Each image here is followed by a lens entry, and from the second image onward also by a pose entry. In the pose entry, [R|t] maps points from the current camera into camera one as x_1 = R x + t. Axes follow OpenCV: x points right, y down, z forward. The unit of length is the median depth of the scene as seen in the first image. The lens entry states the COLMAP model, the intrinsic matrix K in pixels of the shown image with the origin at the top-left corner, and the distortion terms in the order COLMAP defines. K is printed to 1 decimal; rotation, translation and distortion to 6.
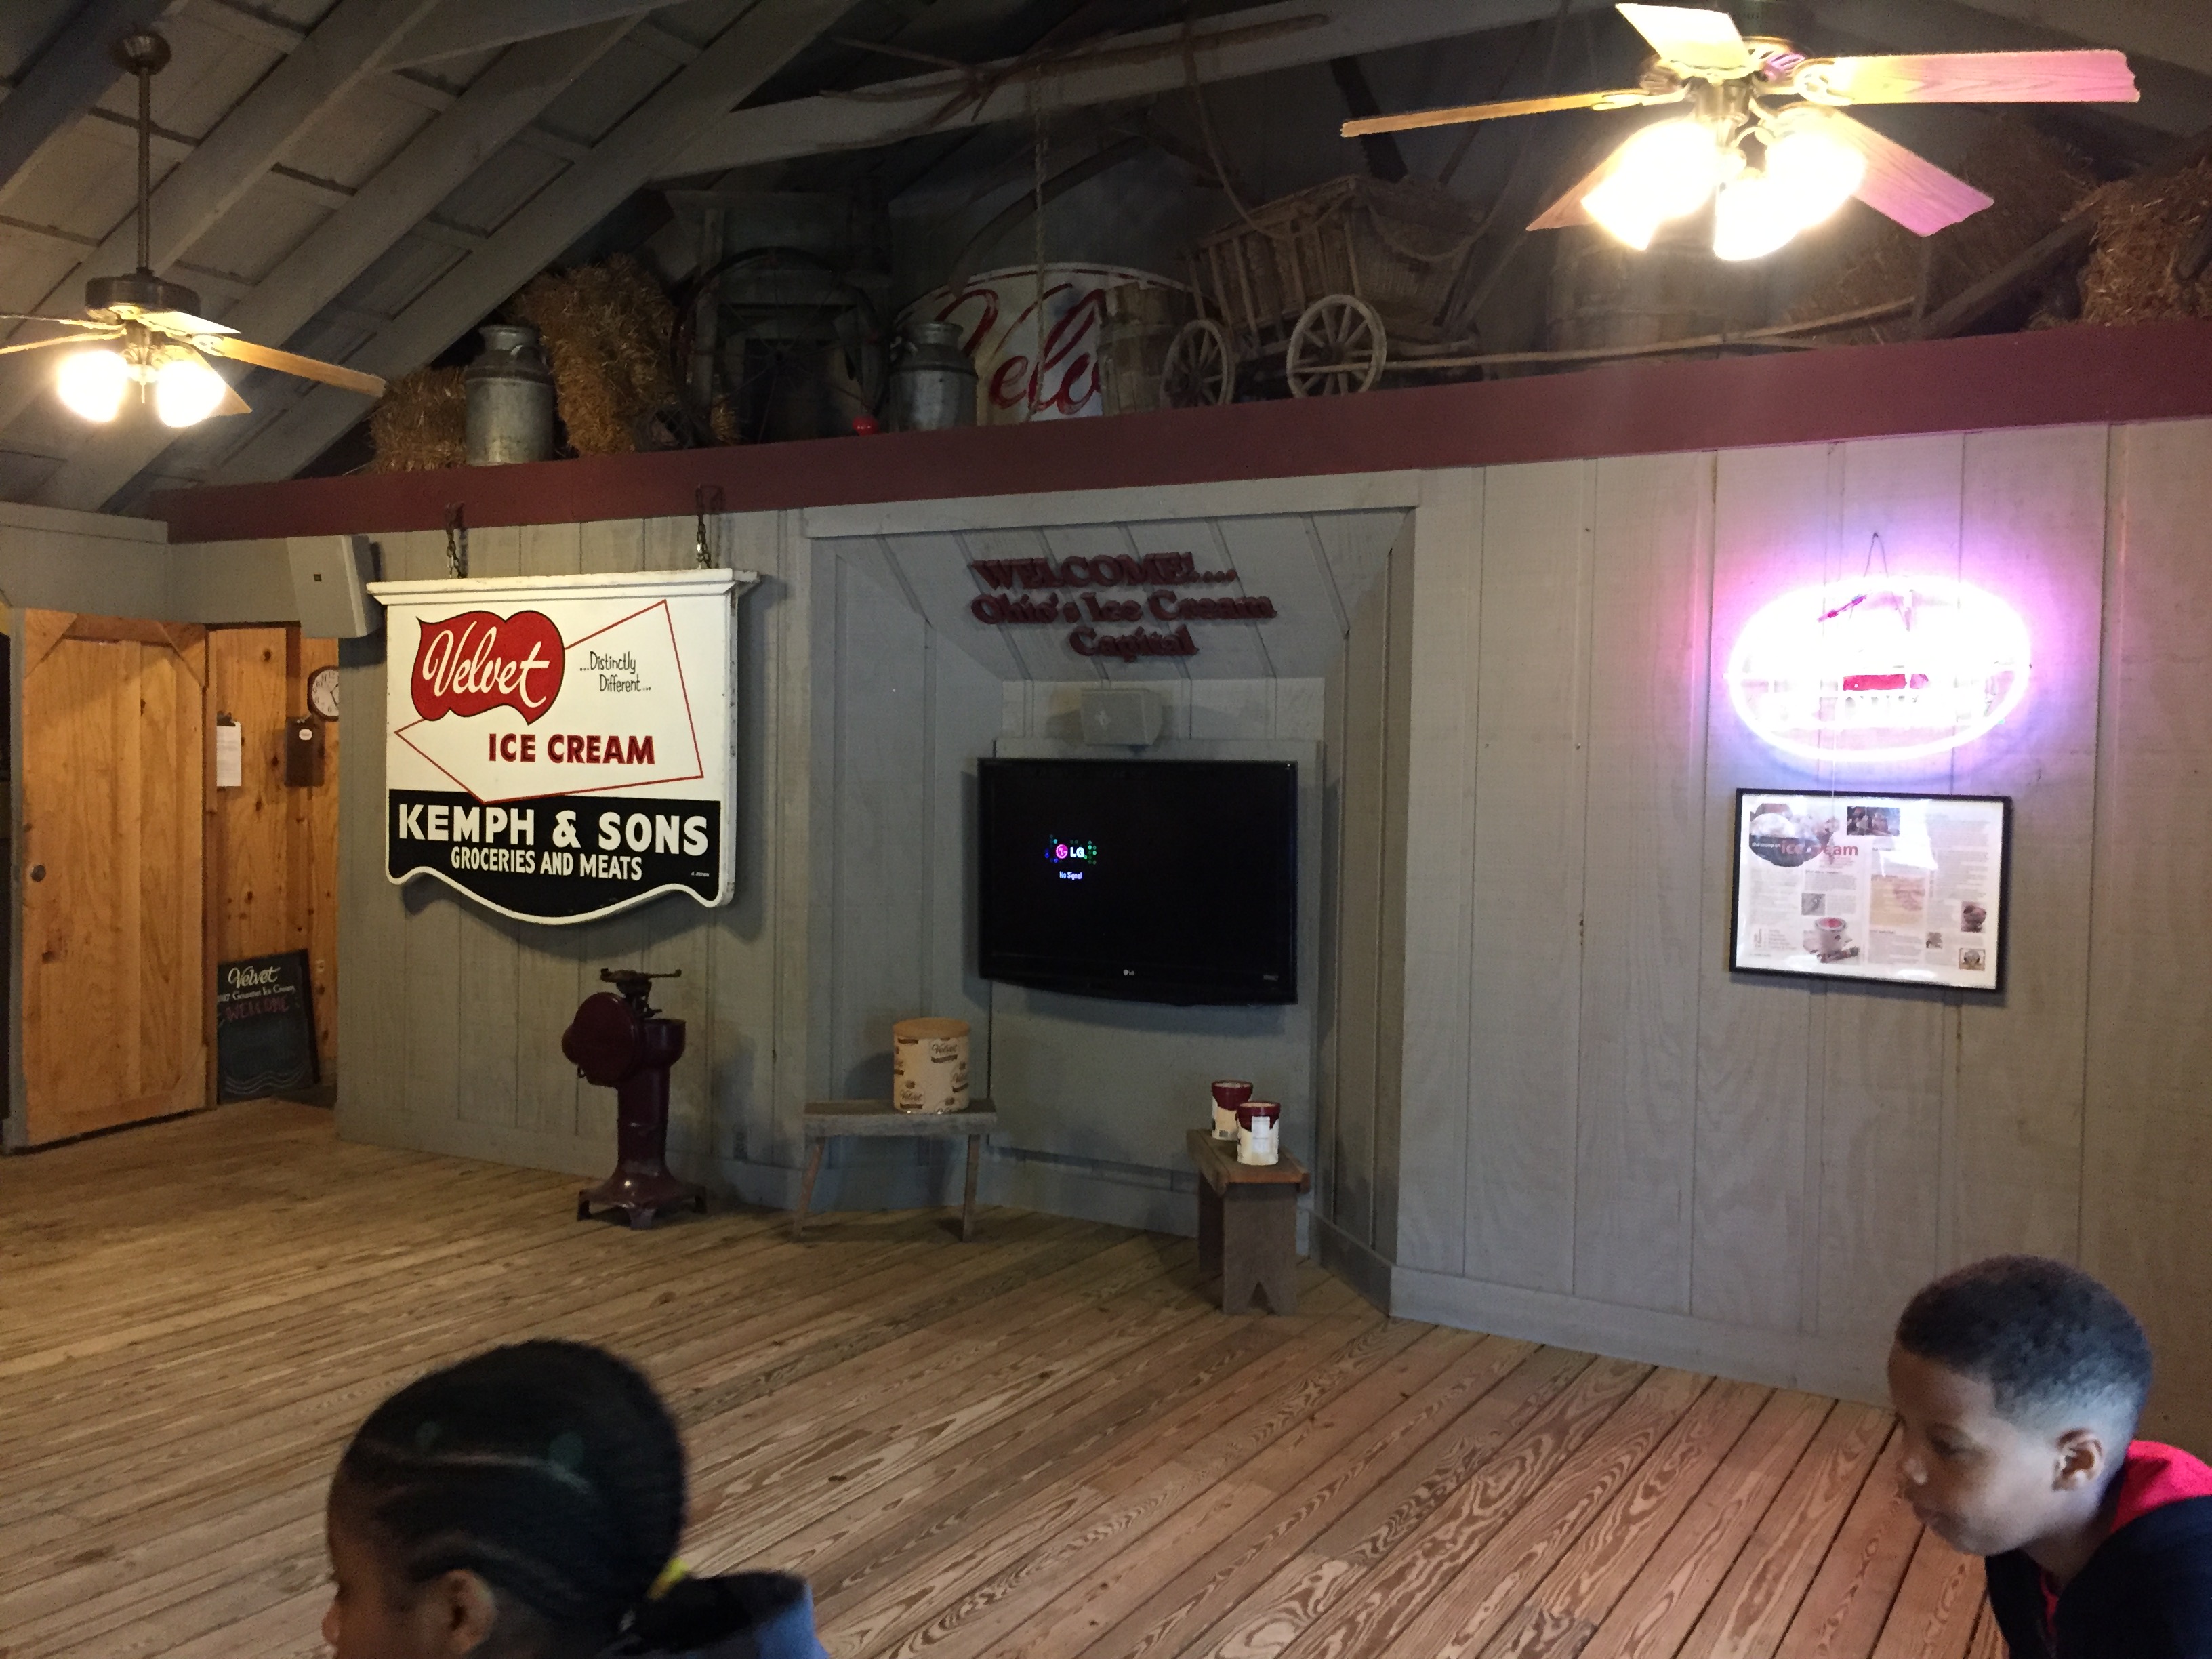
lens RADIAL K [[1871.3, 0, 1111.3], [0, 1871.3, 837.9], [0, 0, 1]] dist [0.040776, -0.026621]
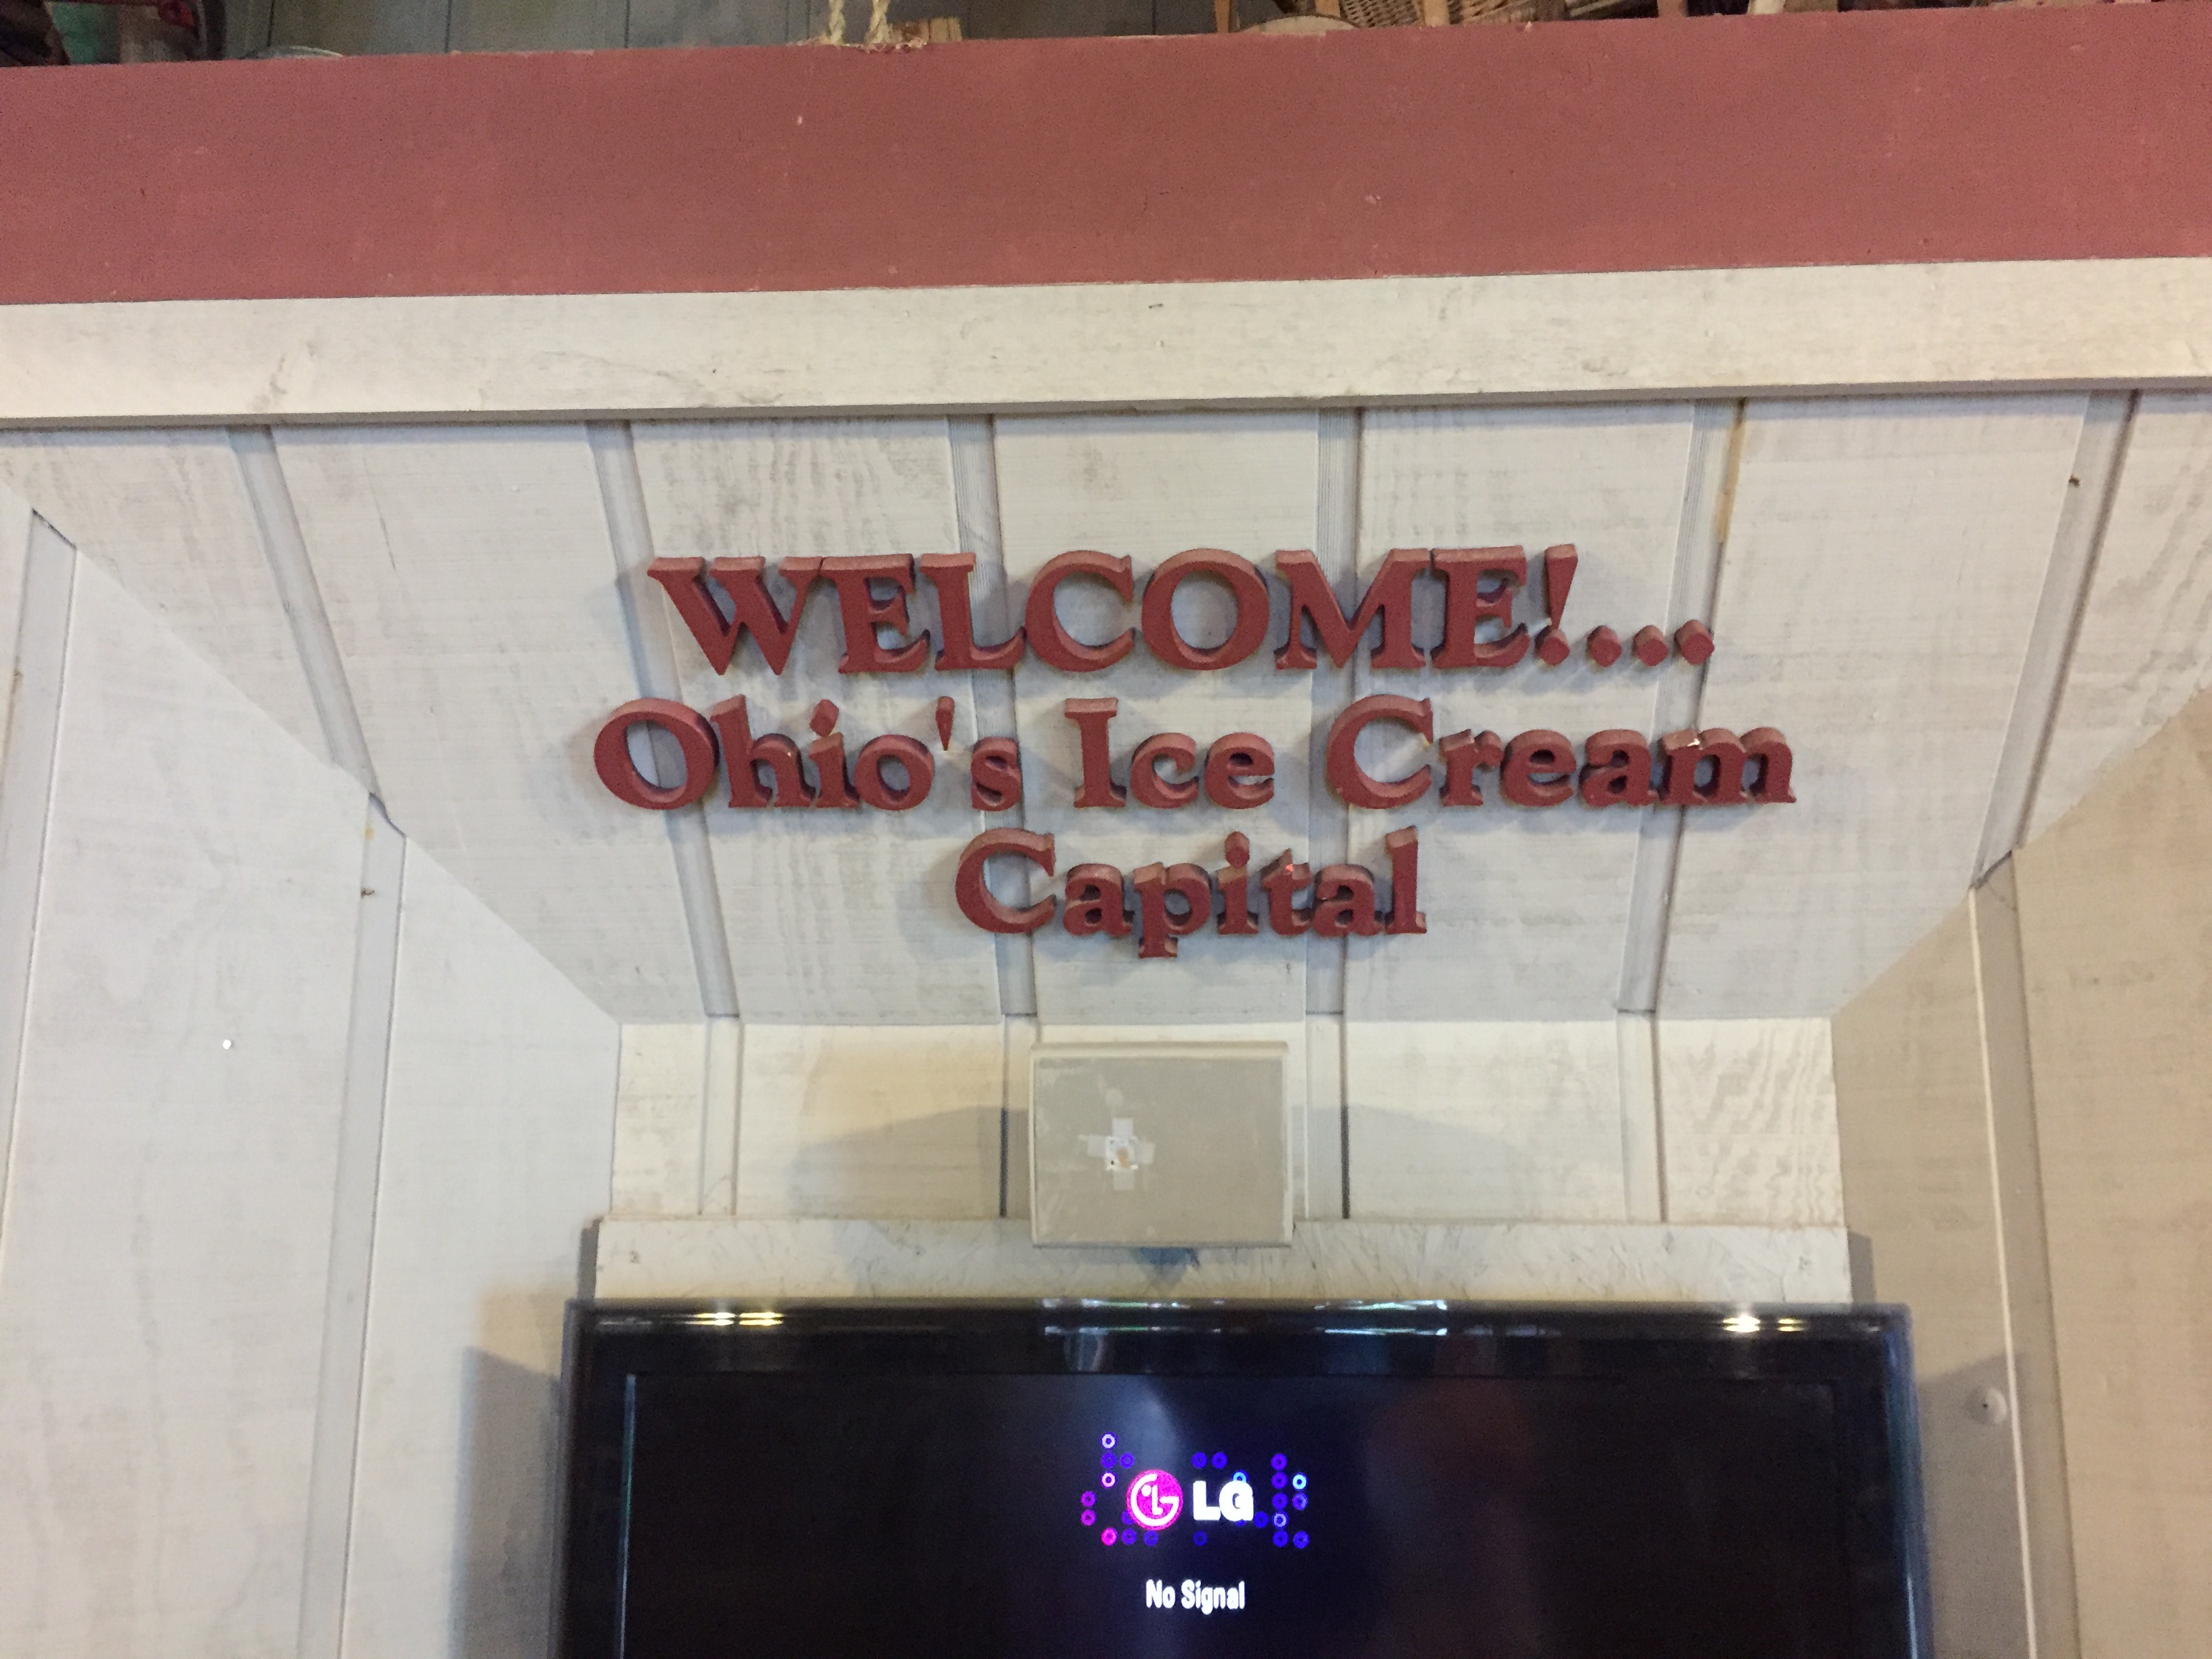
lens RADIAL K [[1871.3, 0, 1109.1], [0, 1871.3, 828.8], [0, 0, 1]] dist [0.040776, -0.026621]
pose [[0.892861, 0.072369, 0.444479, -0.157308], [0.031797, 0.974408, -0.222526, -0.057707], [-0.449208, 0.212818, 0.867710, 0.892944]]
